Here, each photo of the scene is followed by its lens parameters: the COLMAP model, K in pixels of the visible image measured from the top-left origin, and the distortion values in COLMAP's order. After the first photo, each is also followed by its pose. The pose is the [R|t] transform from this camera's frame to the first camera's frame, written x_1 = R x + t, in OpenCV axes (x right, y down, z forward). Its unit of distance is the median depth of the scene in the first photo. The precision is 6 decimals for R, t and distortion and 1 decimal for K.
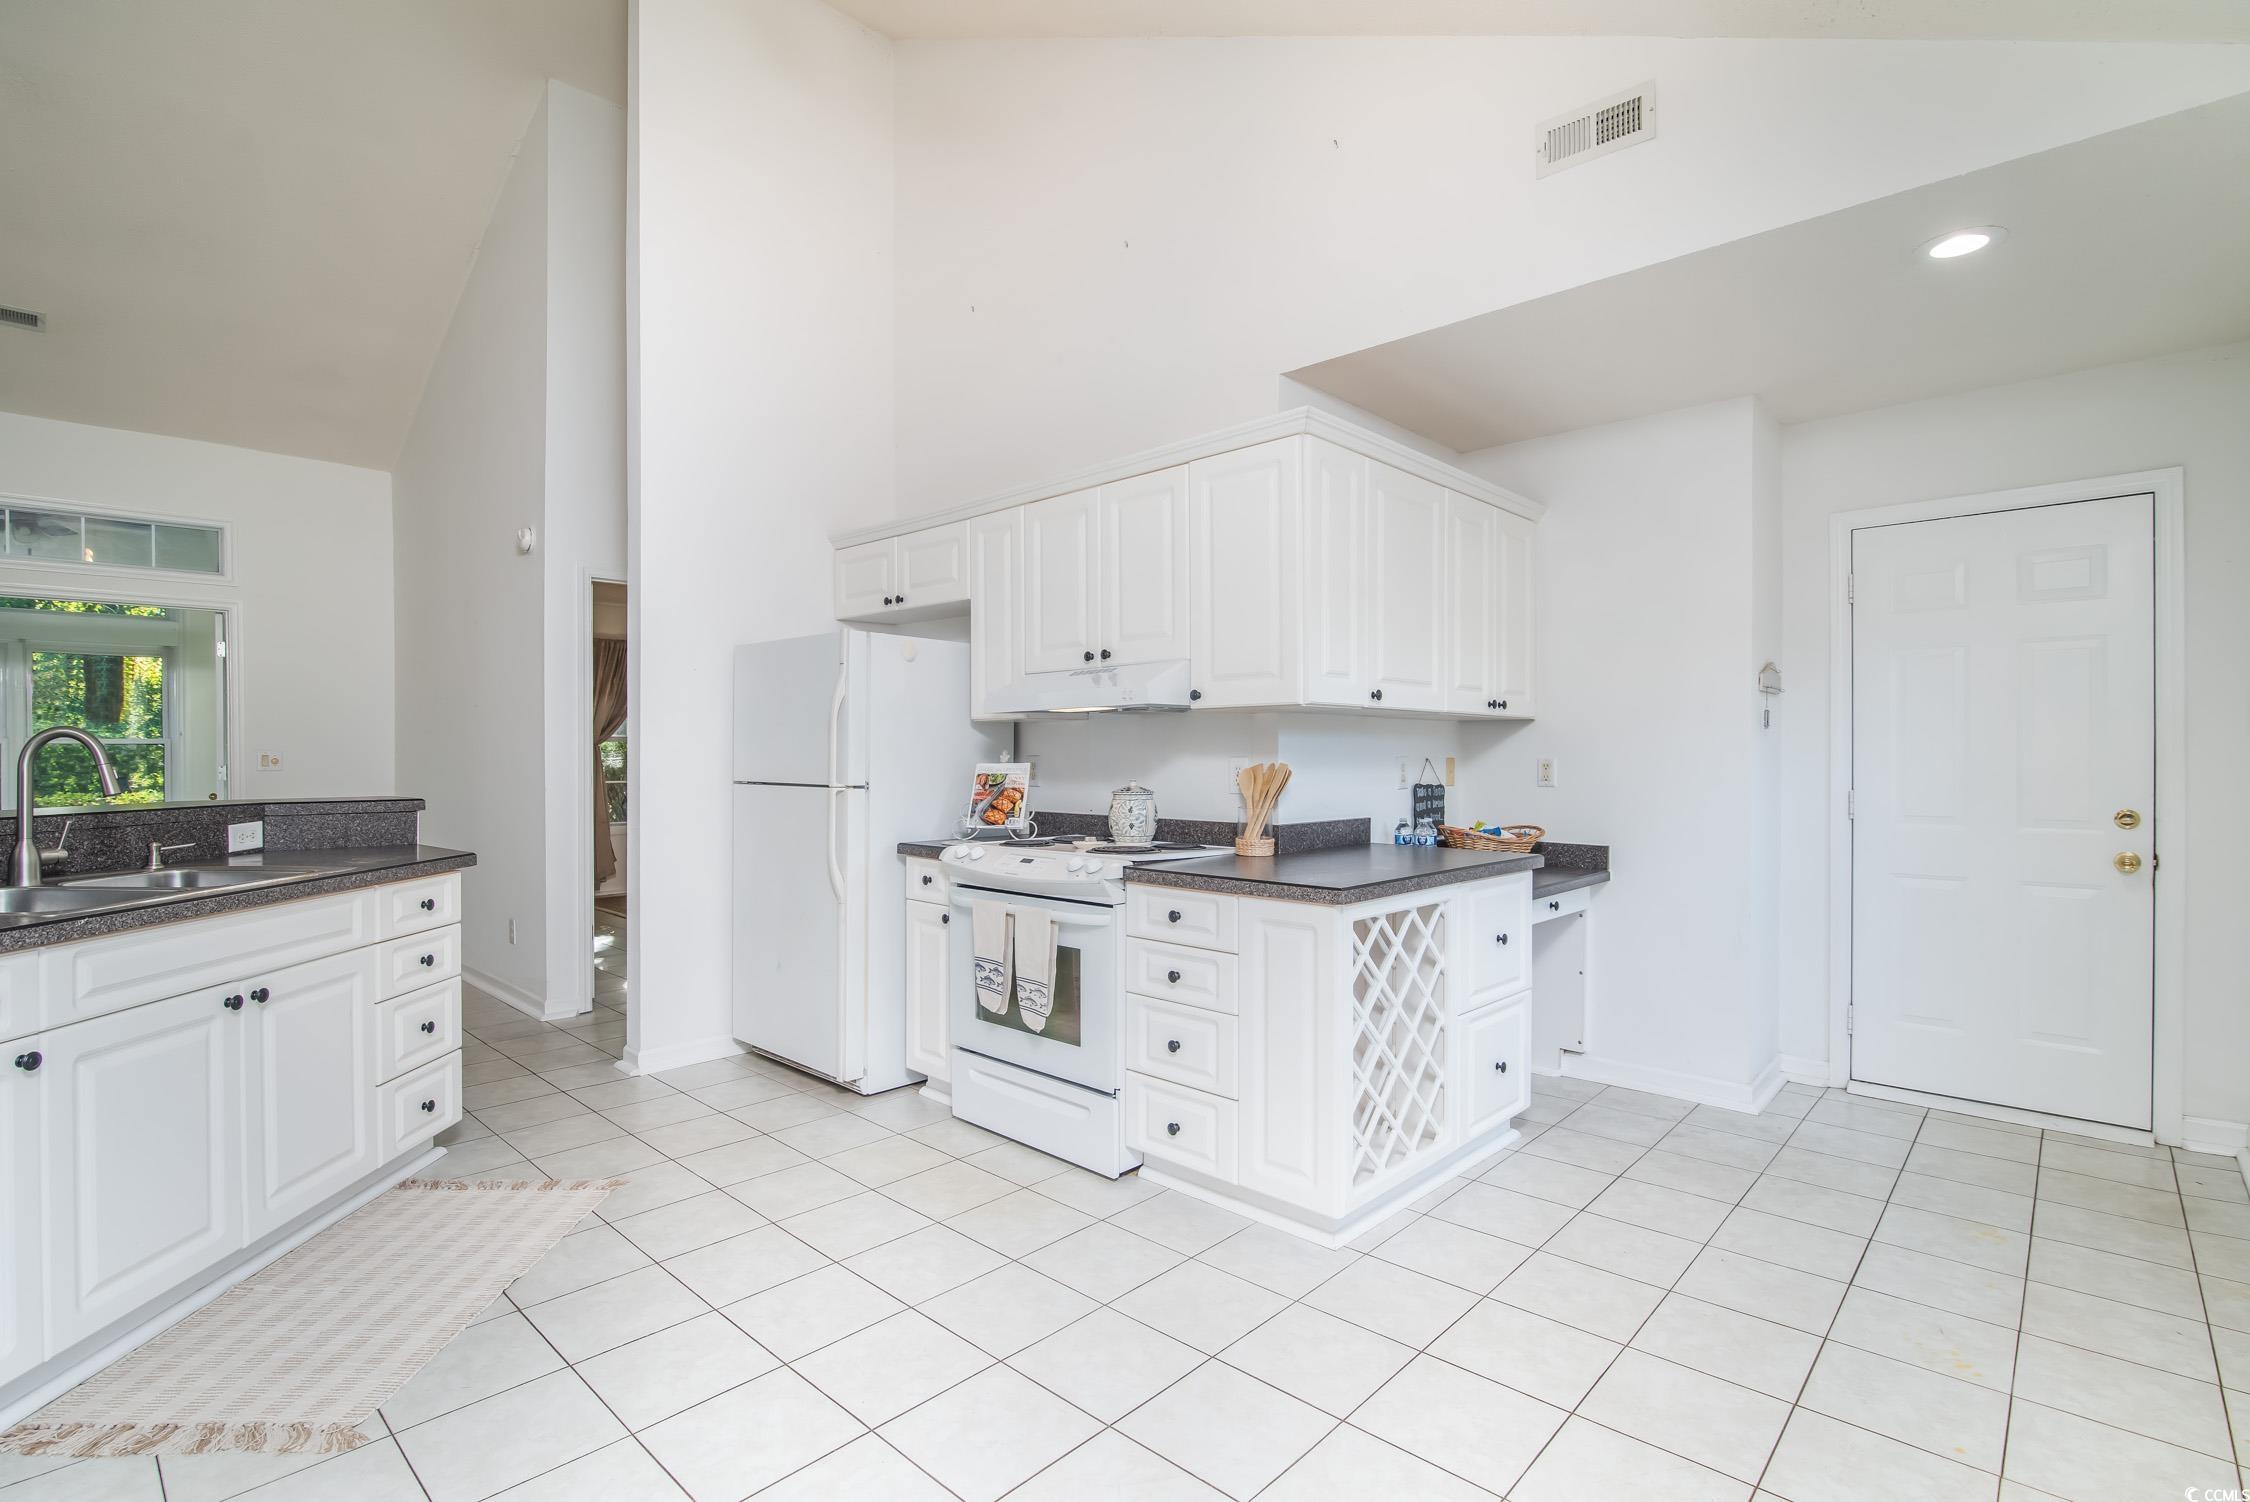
lens RADIAL K [[1034.1, 0, 1110.6], [0, 1034.1, 750.8], [0, 0, 1]] dist [-0.021936, 0.002269]
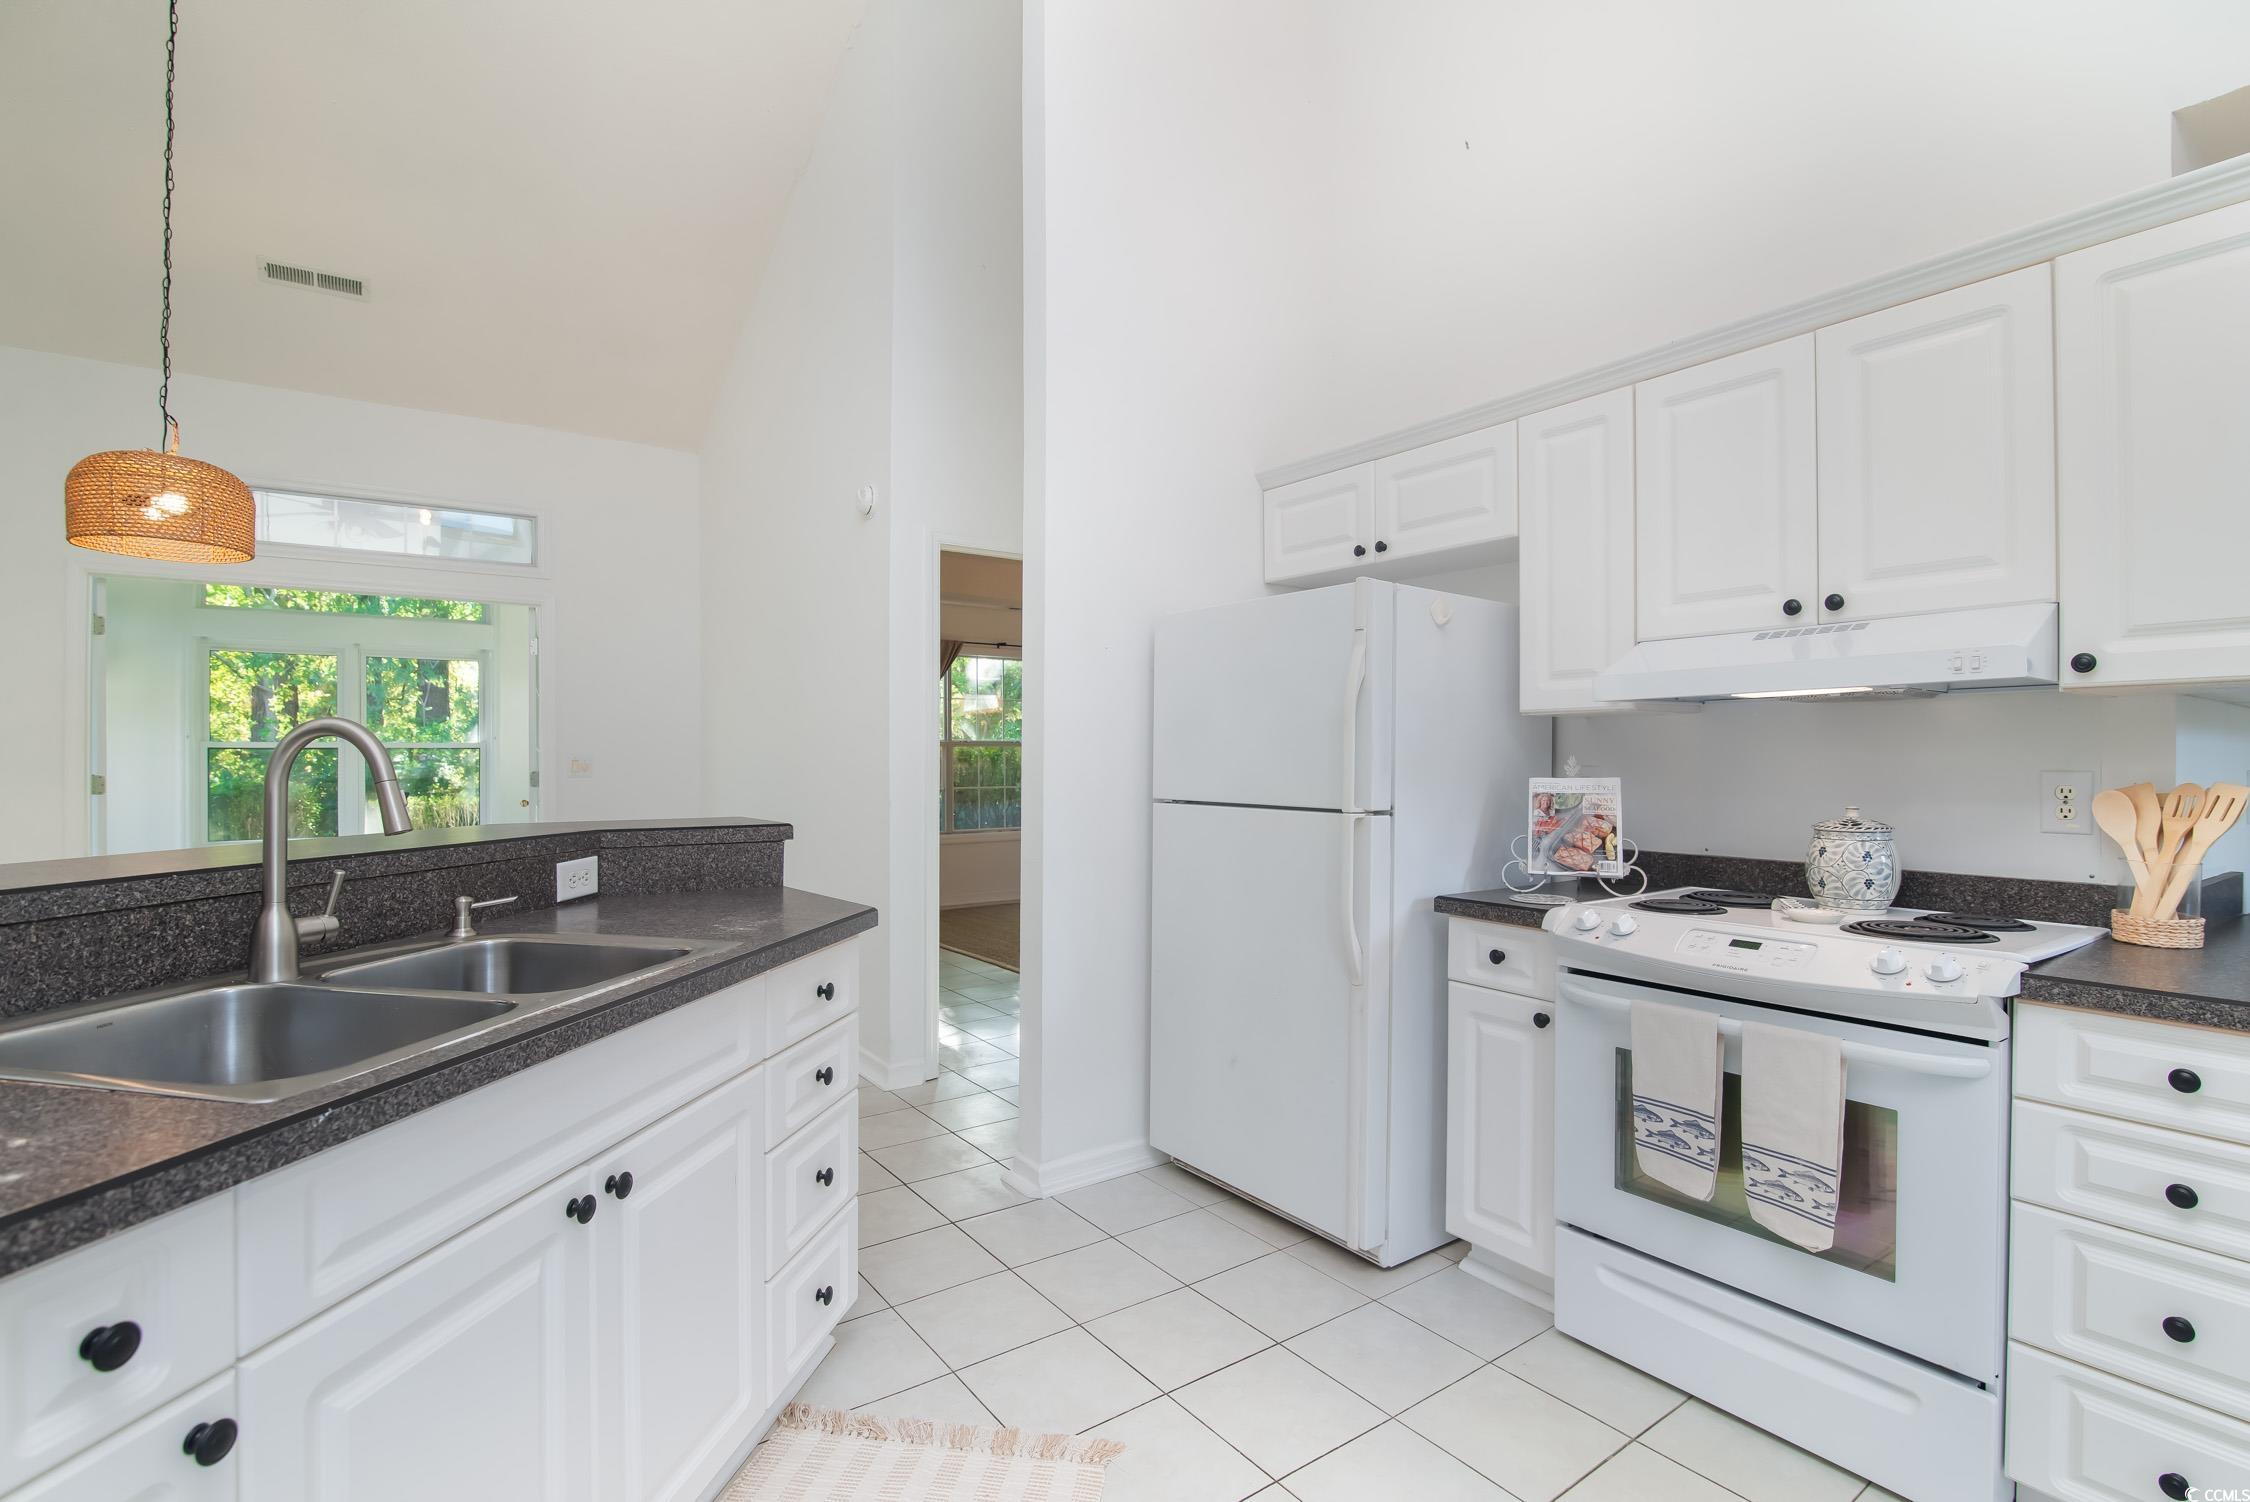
lens RADIAL K [[1034.1, 0, 1120.5], [0, 1034.1, 747.1], [0, 0, 1]] dist [-0.021936, 0.002269]
pose [[0.981633, 0.001061, -0.190777, -0.324322], [-0.002676, 0.999963, -0.008207, -0.001682], [0.190762, 0.008567, 0.981599, 0.351063]]
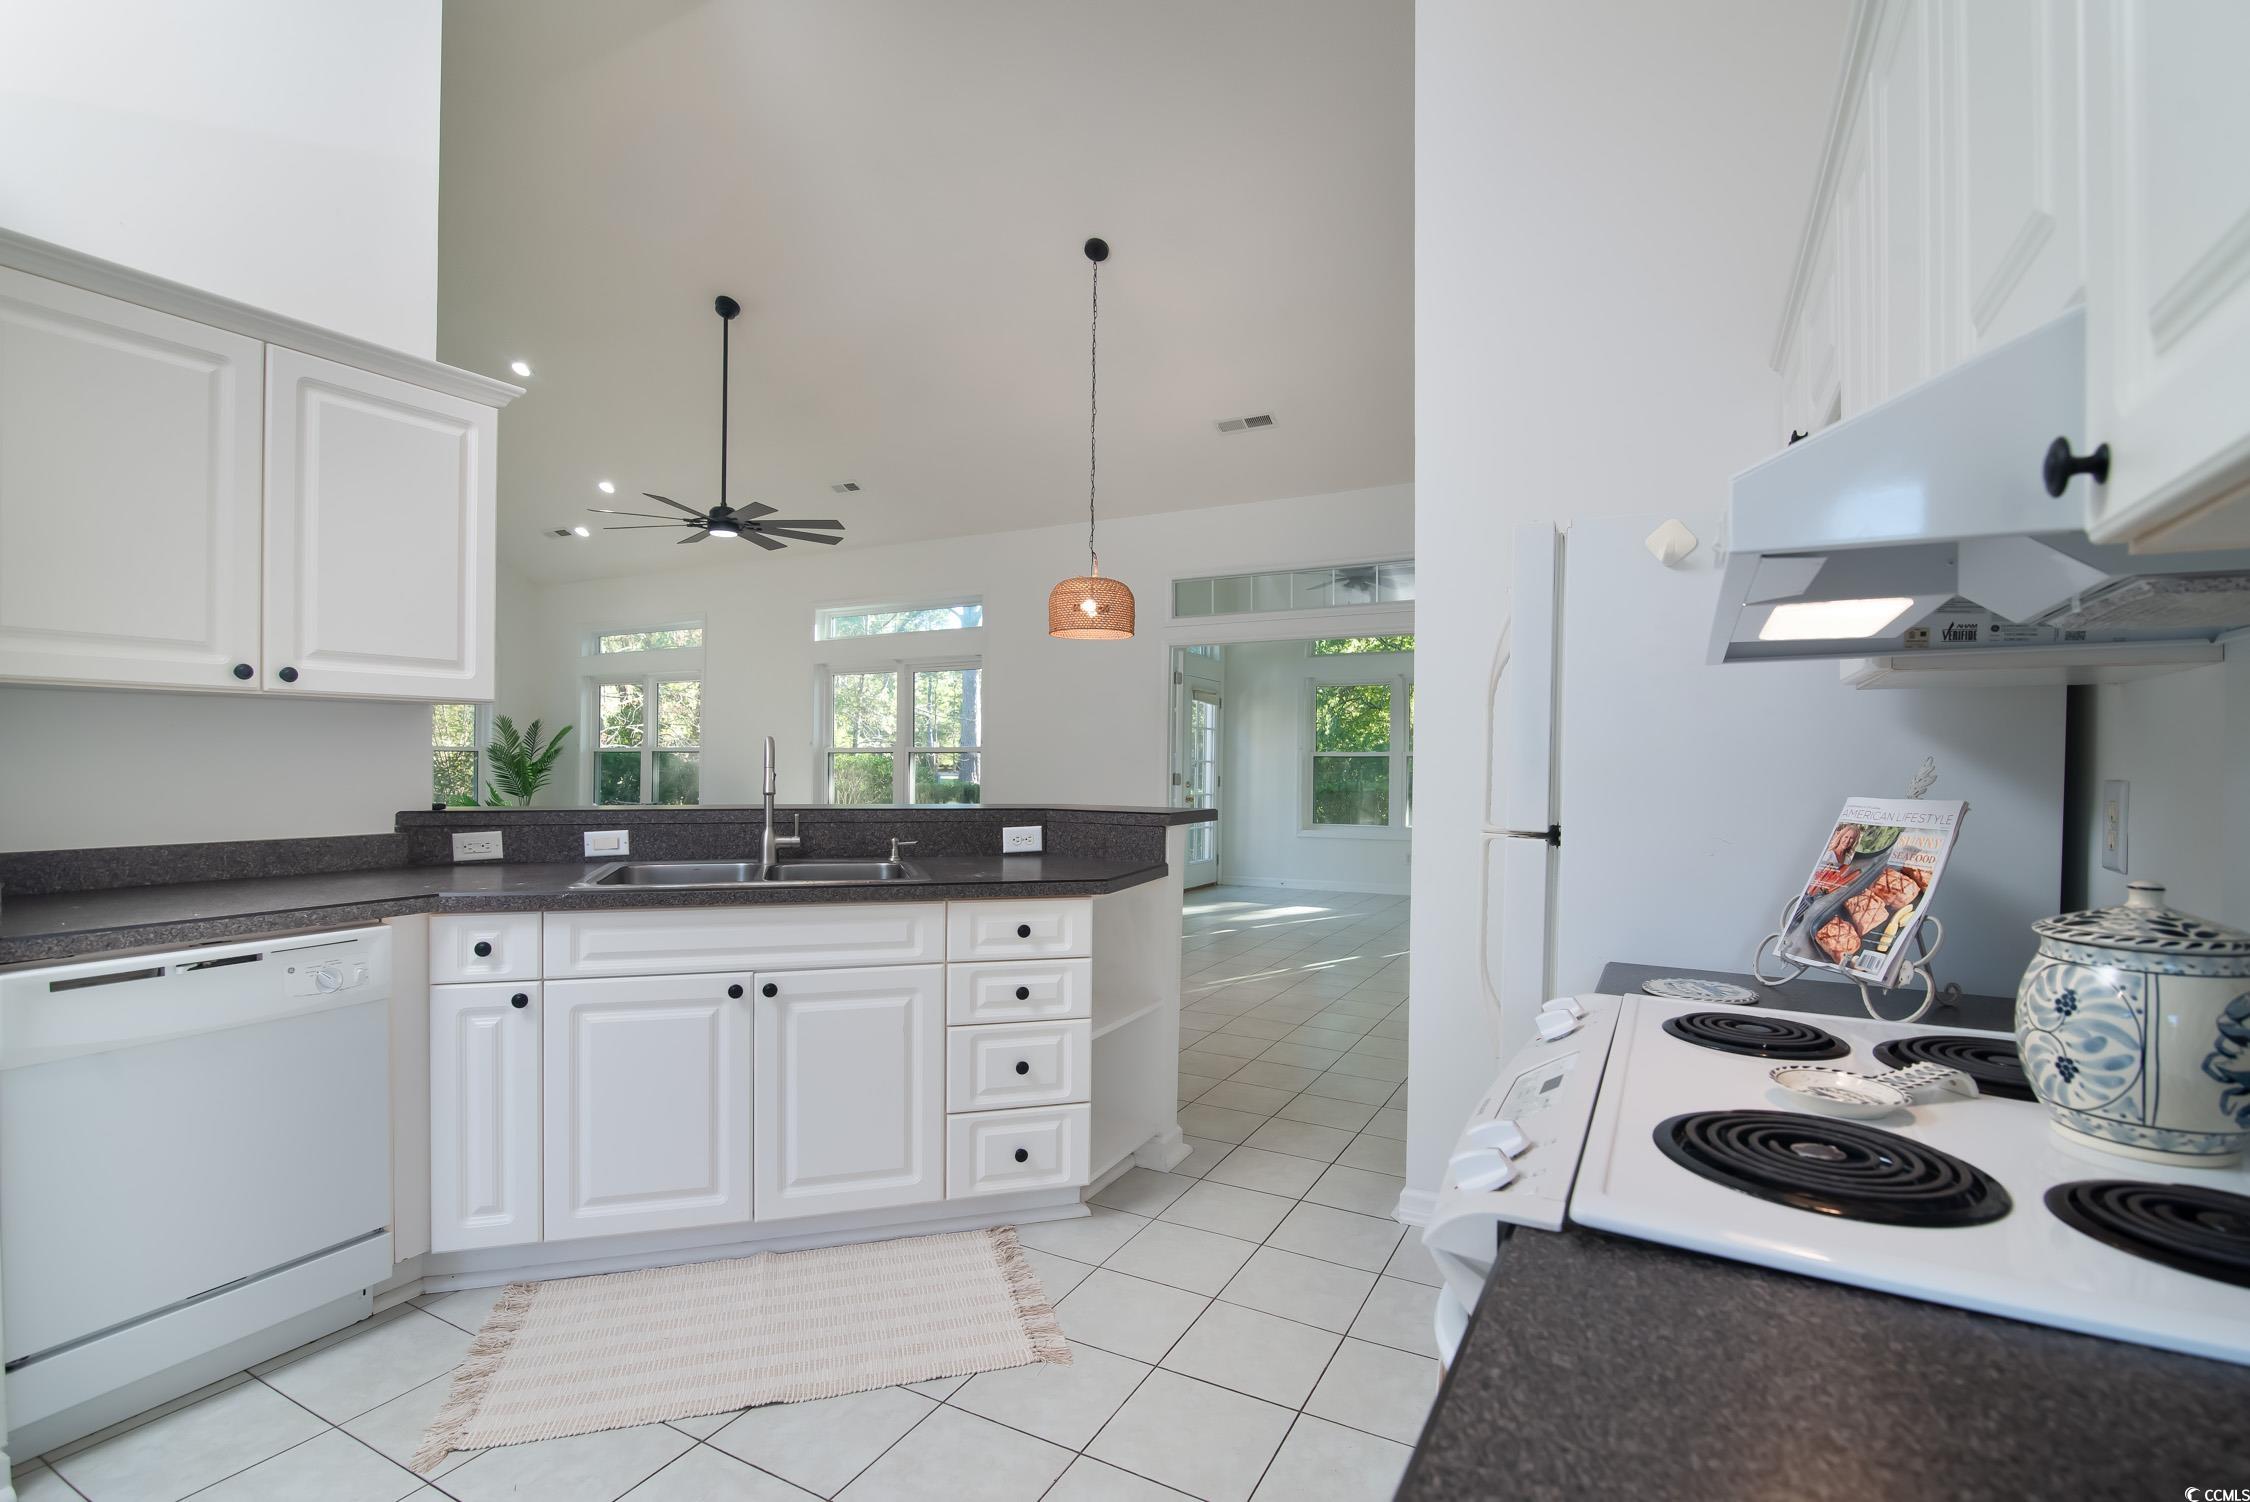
lens RADIAL K [[1034.1, 0, 1139.0], [0, 1034.1, 755.2], [0, 0, 1]] dist [-0.021936, 0.002269]
pose [[0.269766, -0.001395, -0.962925, 0.213323], [-0.005641, 0.999980, -0.003029, -0.000967], [0.962909, 0.006249, 0.269753, 0.780748]]
